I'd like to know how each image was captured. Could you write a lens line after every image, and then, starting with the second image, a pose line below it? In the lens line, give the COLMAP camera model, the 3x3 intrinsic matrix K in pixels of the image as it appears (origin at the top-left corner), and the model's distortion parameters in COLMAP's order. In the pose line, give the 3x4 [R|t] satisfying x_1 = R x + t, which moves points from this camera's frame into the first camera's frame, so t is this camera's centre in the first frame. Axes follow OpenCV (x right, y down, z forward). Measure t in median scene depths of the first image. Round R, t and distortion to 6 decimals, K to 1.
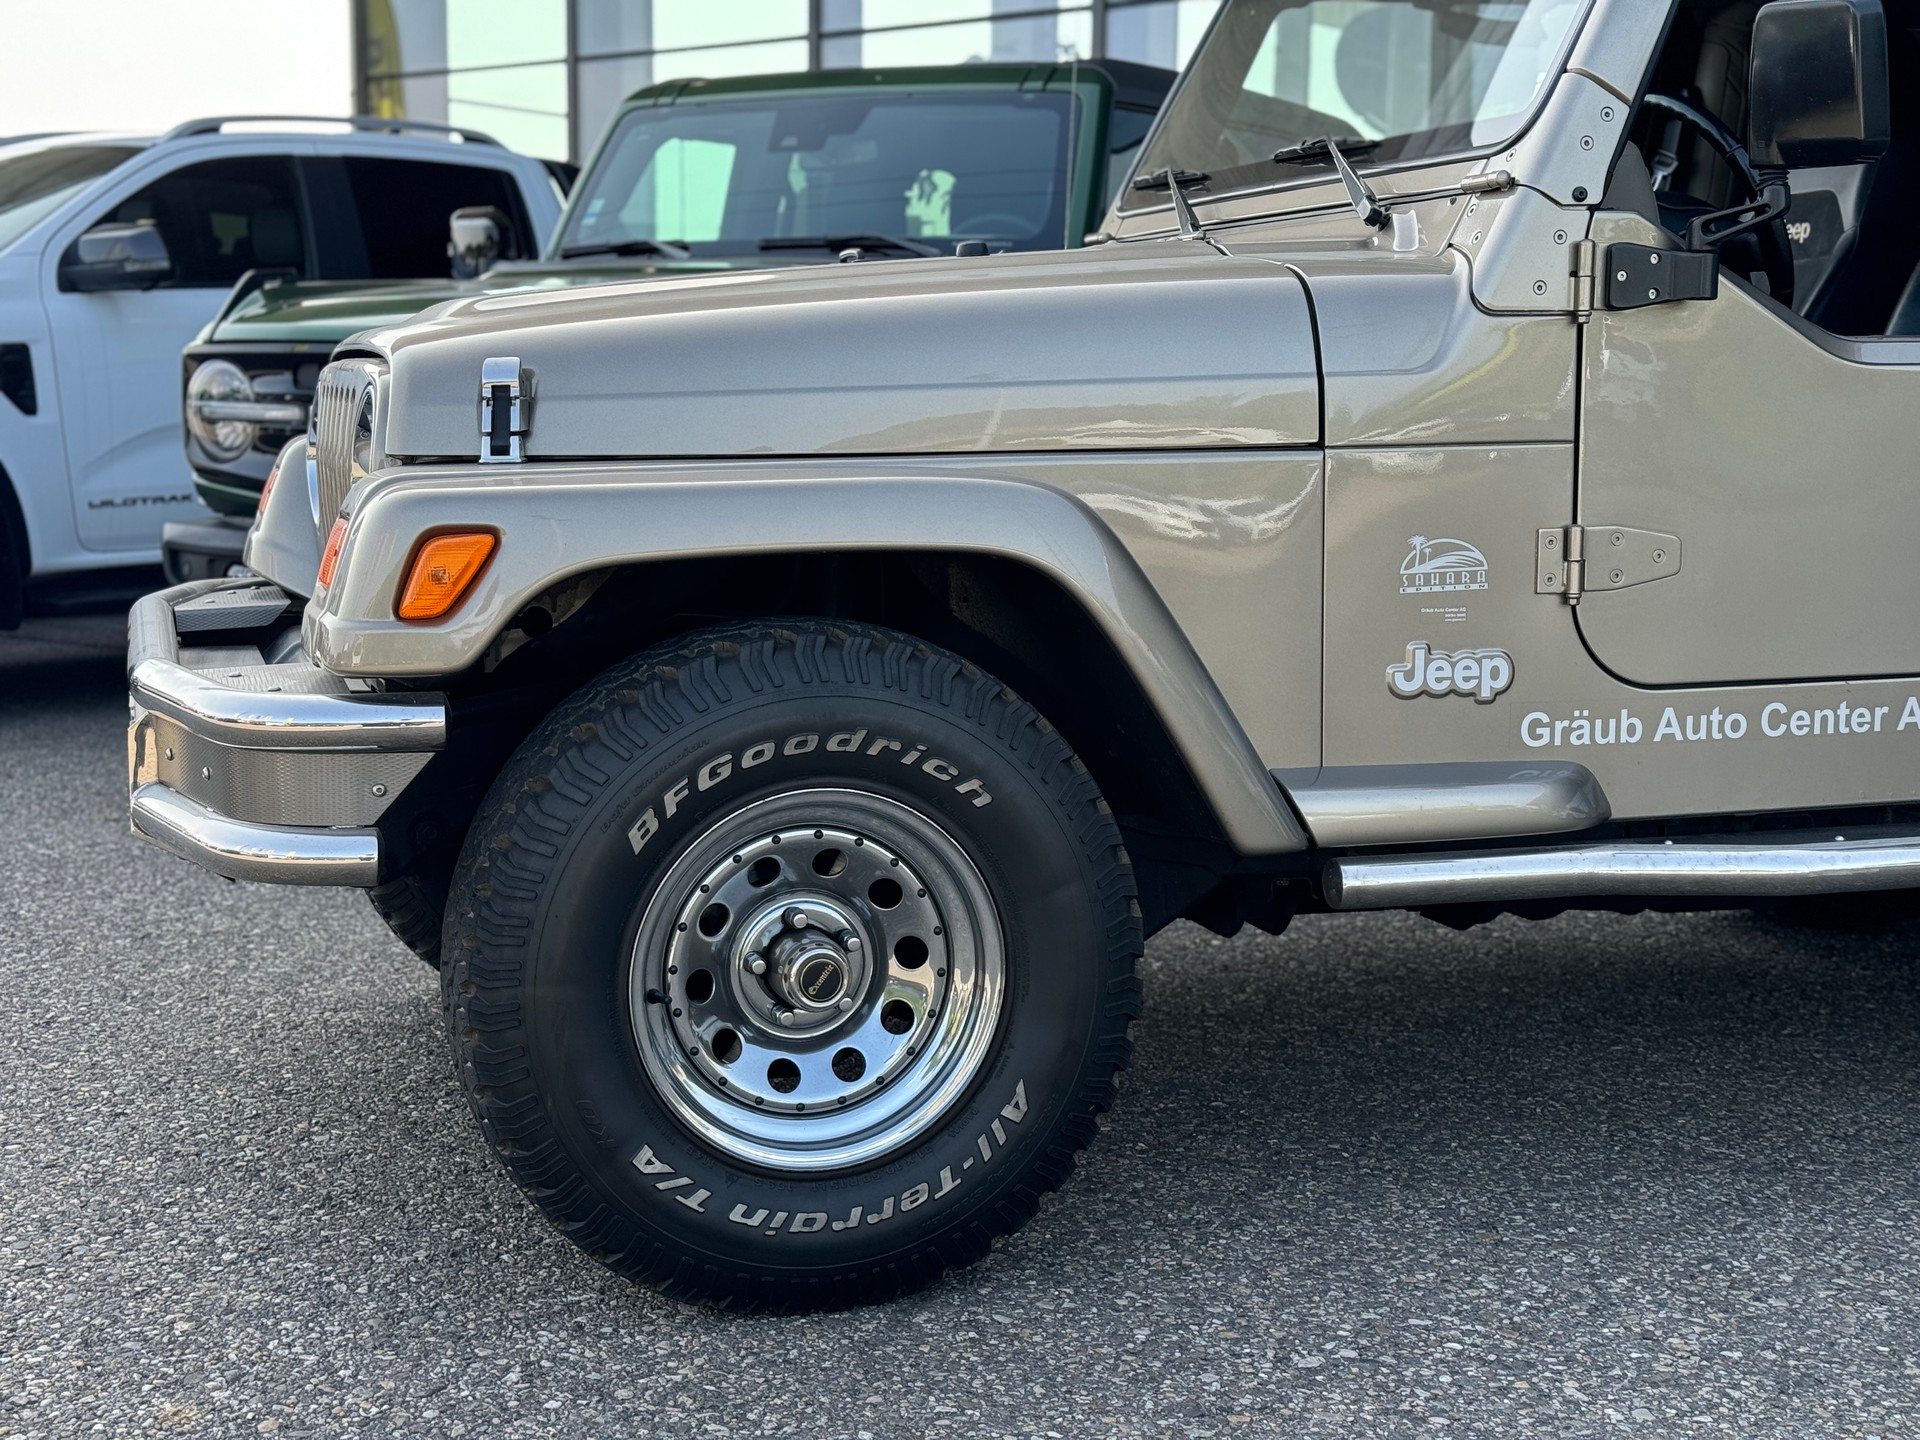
lens RADIAL K [[2638.0, 0, 962.7], [0, 2638.0, 745.7], [0, 0, 1]] dist [0.218379, -0.565942]
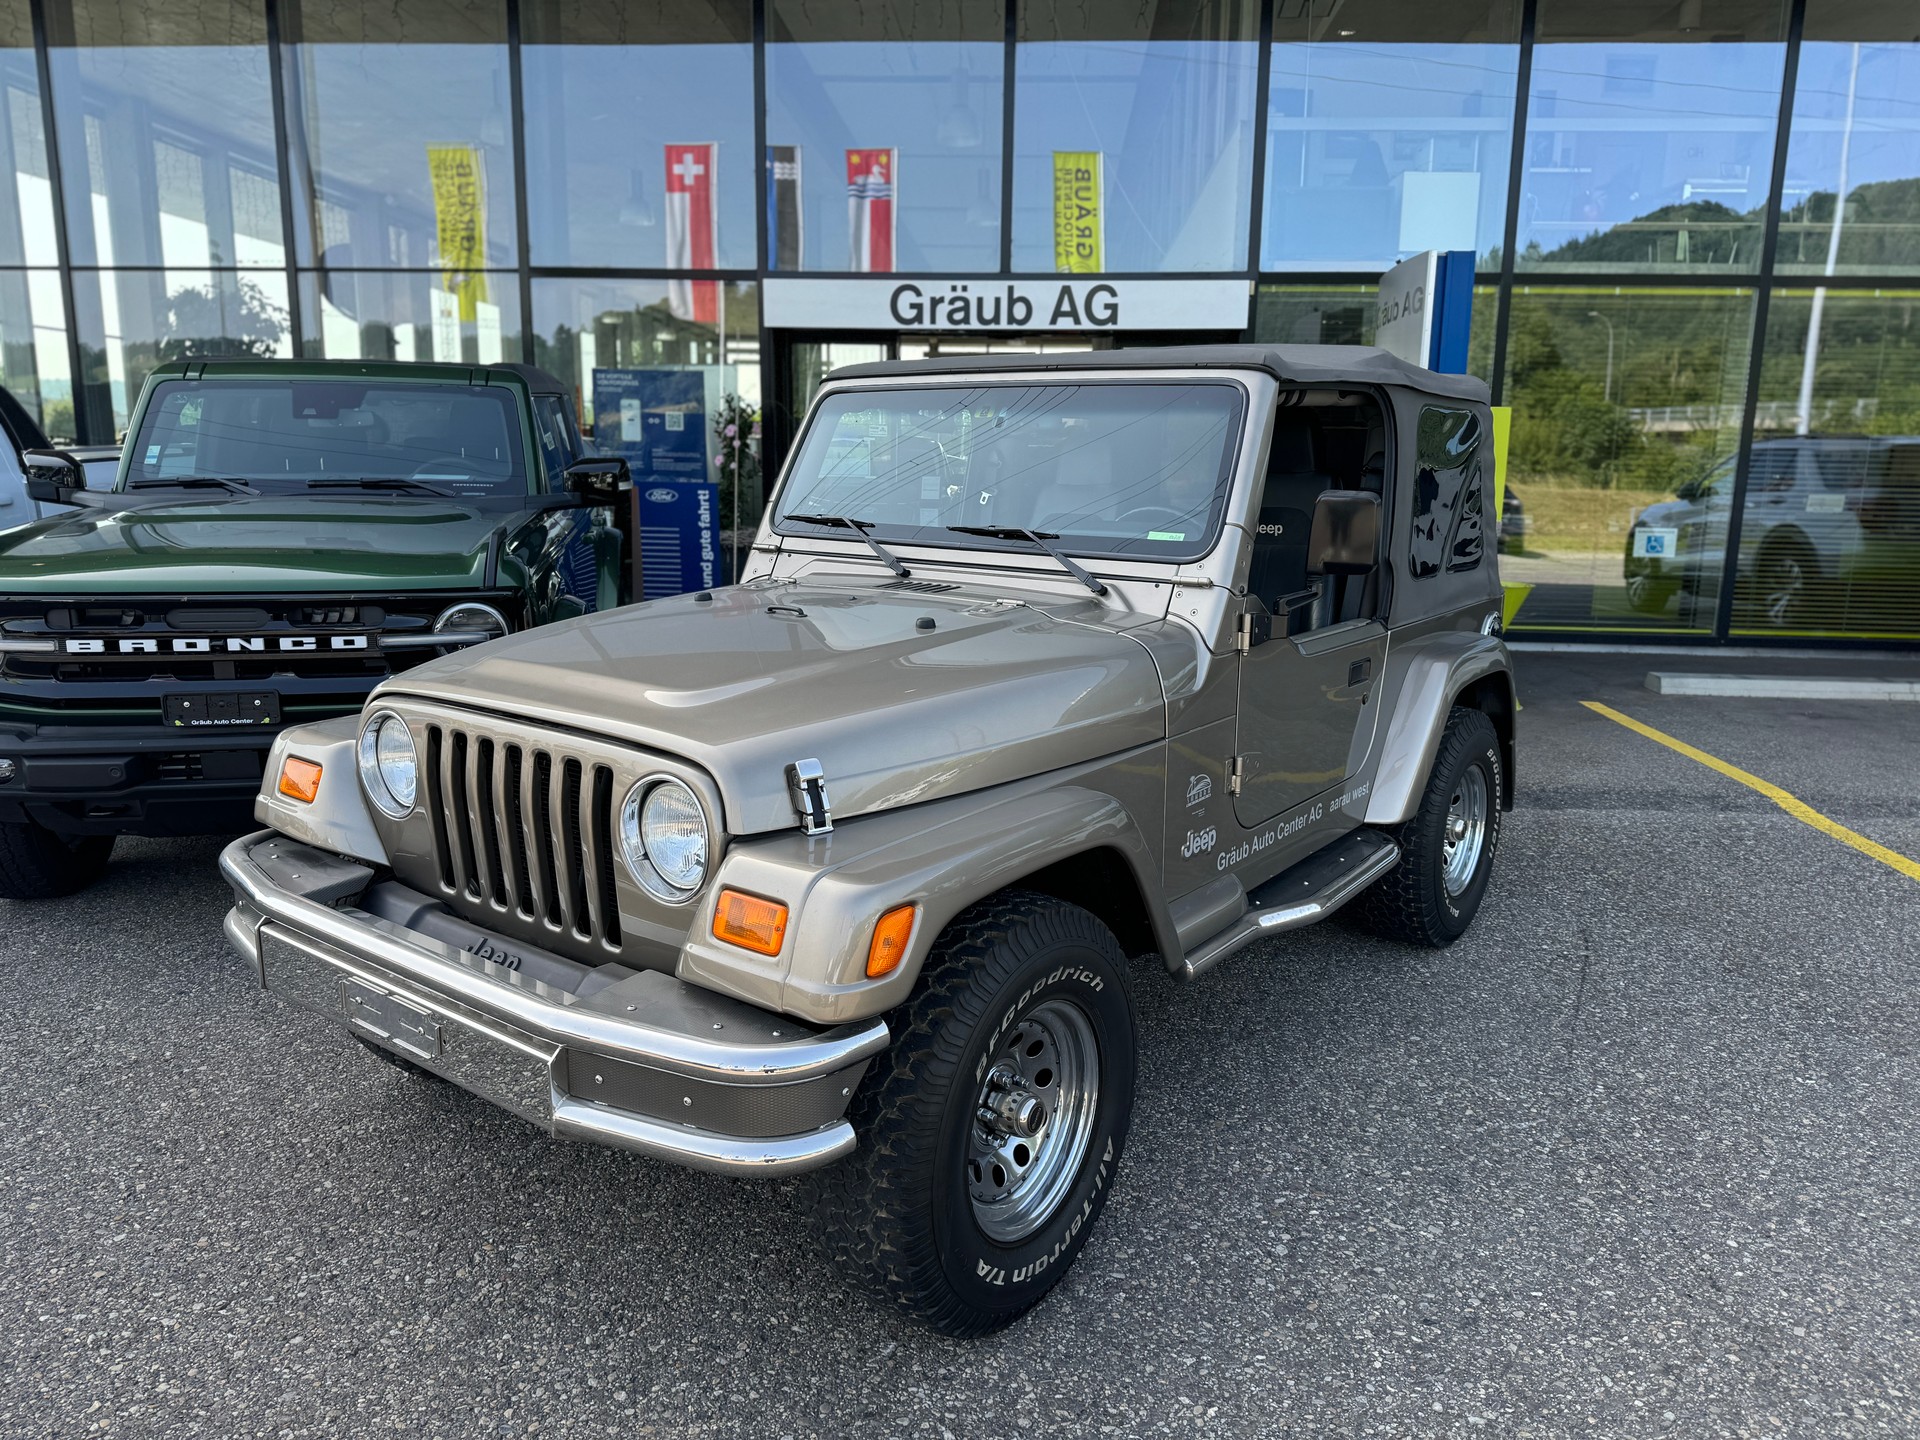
lens RADIAL K [[1343.4, 0, 960.0], [0, 1343.4, 720.0], [0, 0, 1]] dist [0.020003, -0.021297]
pose [[0.812194, -0.110290, 0.572868, -0.510276], [0.068198, 0.993184, 0.094522, -0.224707], [-0.579388, -0.037701, 0.814180, 0.343819]]
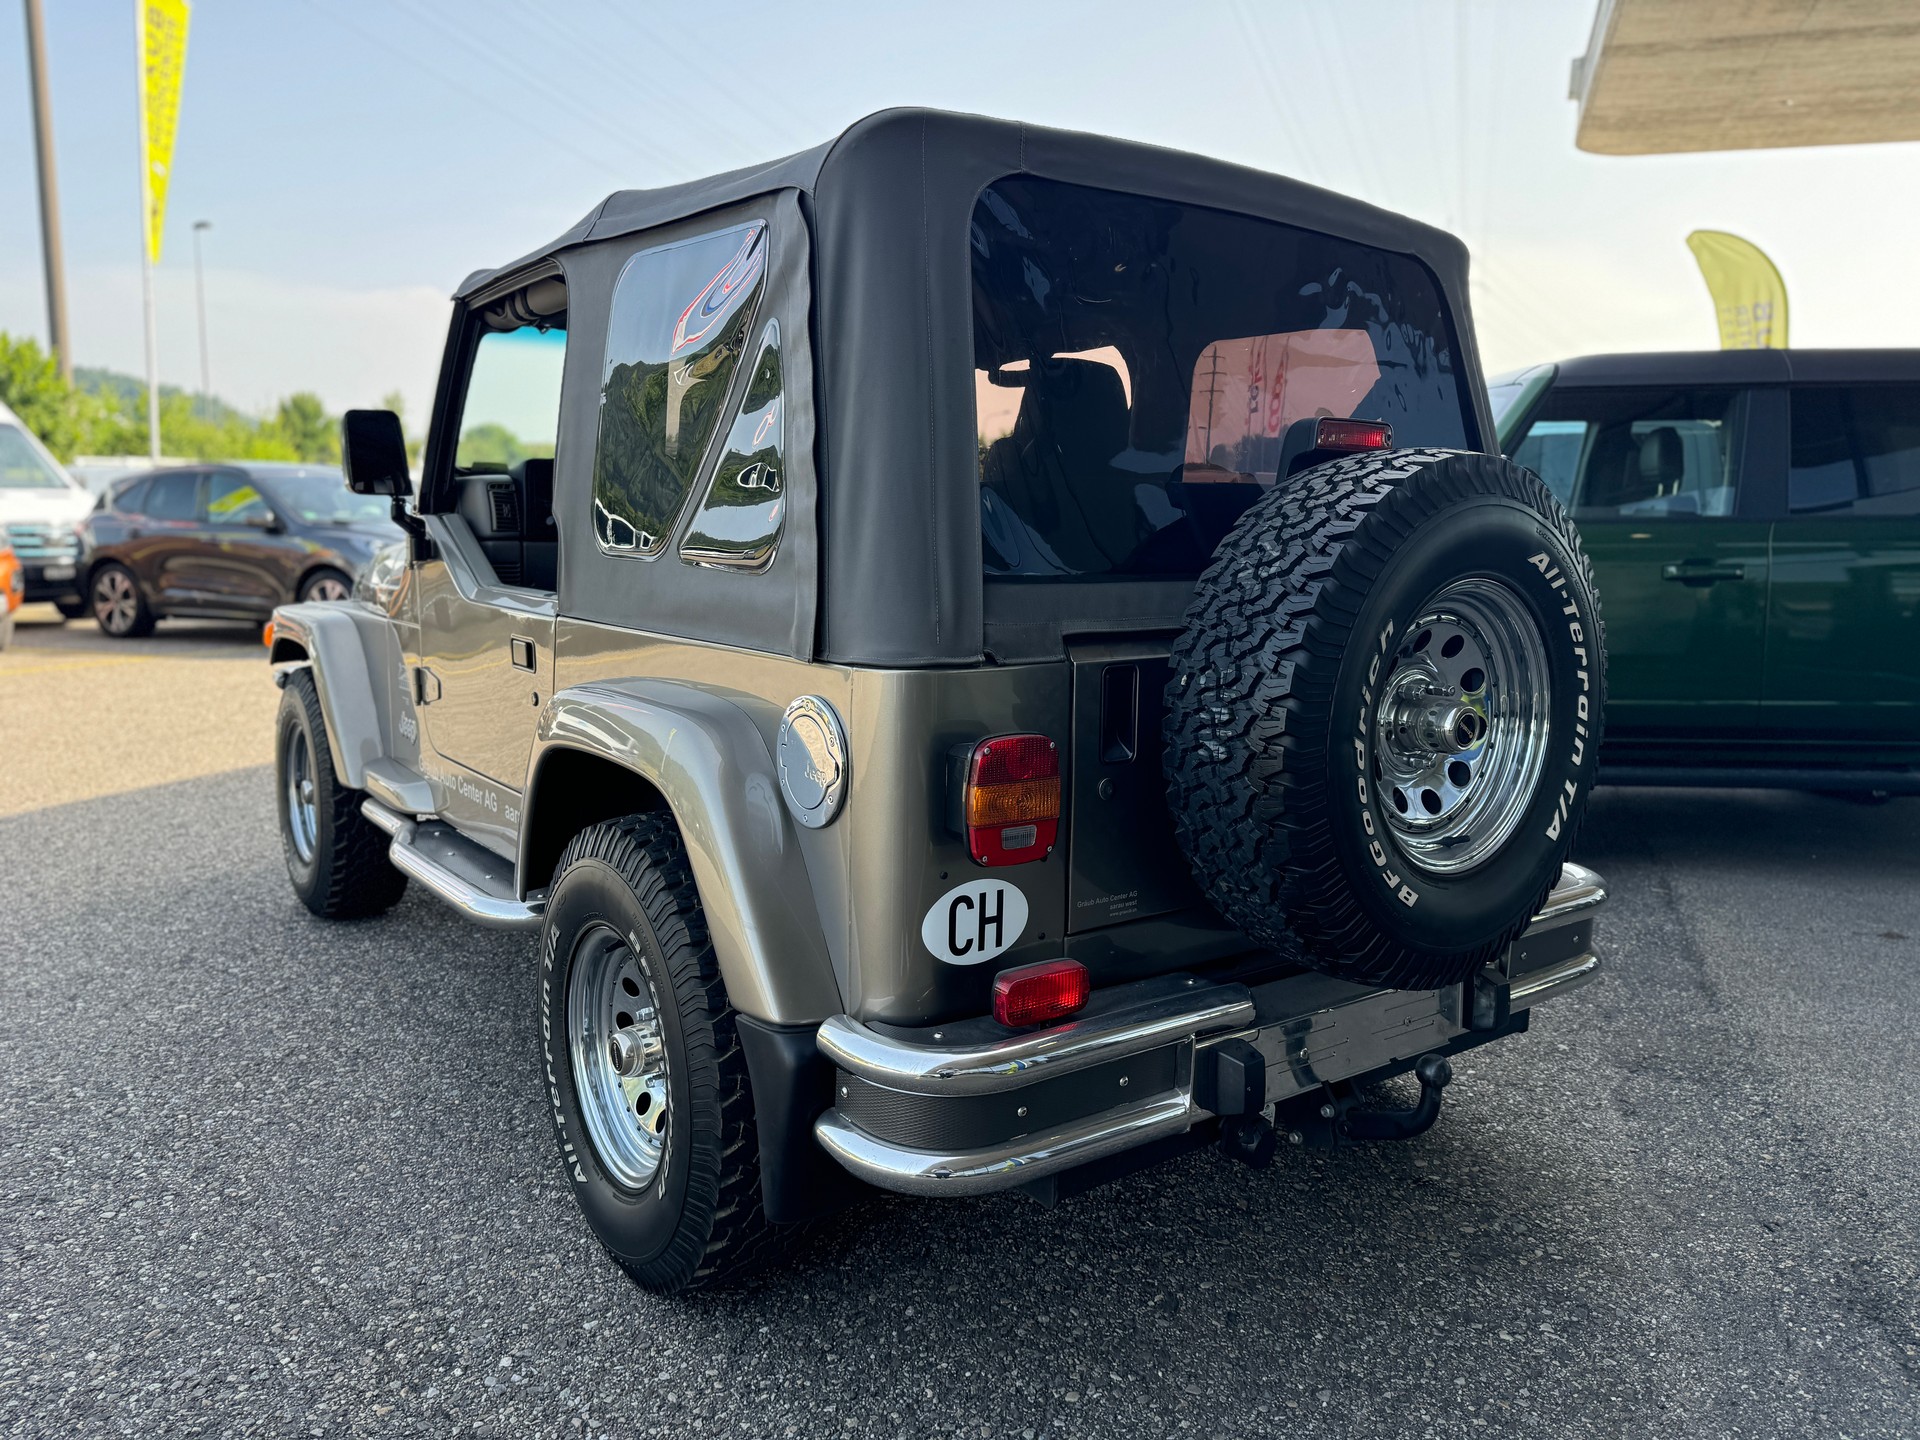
lens RADIAL K [[1370.7, 0, 953.1], [0, 1370.7, 694.2], [0, 0, 1]] dist [0.002916, -0.004193]
pose [[0.329590, 0.125891, -0.935693, 1.430411], [-0.143613, 0.986222, 0.082103, -0.218841], [0.933138, 0.107317, 0.343129, 1.071254]]
